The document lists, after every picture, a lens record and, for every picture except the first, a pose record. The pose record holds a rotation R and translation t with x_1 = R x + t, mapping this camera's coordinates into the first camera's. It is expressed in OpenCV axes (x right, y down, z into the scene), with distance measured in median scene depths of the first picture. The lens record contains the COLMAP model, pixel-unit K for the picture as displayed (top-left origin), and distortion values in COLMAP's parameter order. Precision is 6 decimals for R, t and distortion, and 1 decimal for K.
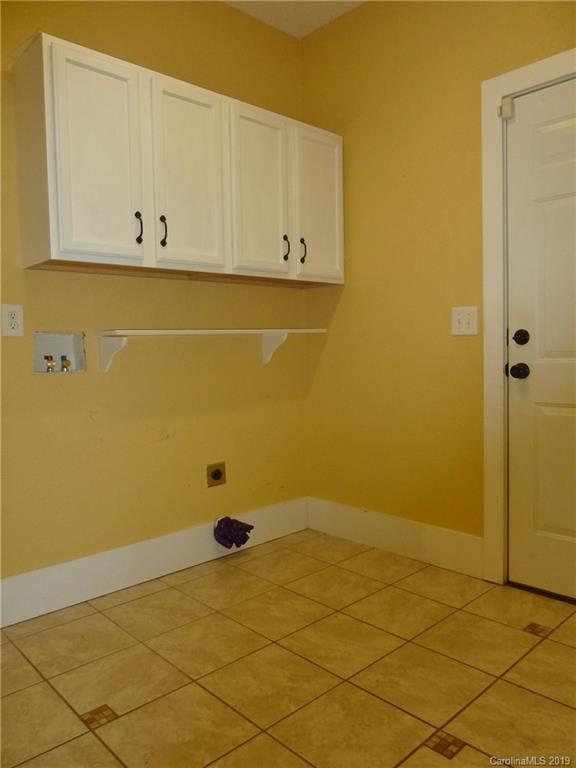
lens RADIAL K [[570.2, 0, 287.7], [0, 570.2, 387.9], [0, 0, 1]] dist [-0.031021, 0.005594]
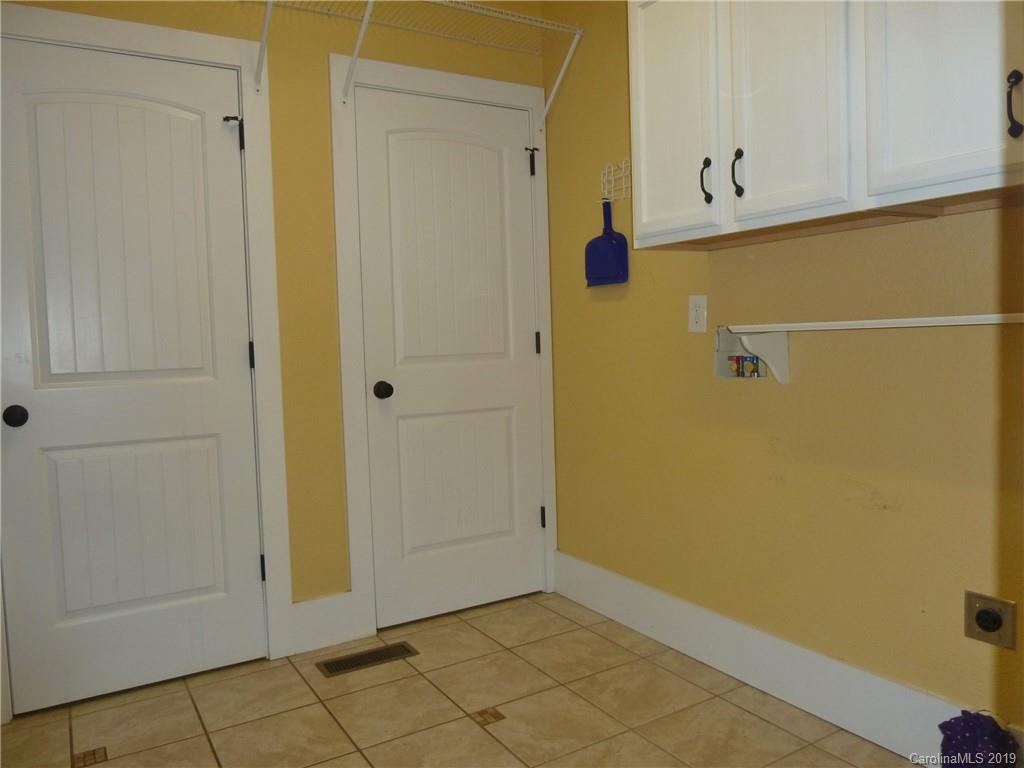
lens RADIAL K [[760.3, 0, 511.4], [0, 760.3, 375.9], [0, 0, 1]] dist [-0.031021, 0.005594]
pose [[-0.217492, 0.085935, -0.972272, 0.721911], [-0.016619, 0.995646, 0.091719, -0.129406], [0.975921, 0.036106, -0.215117, 0.994118]]
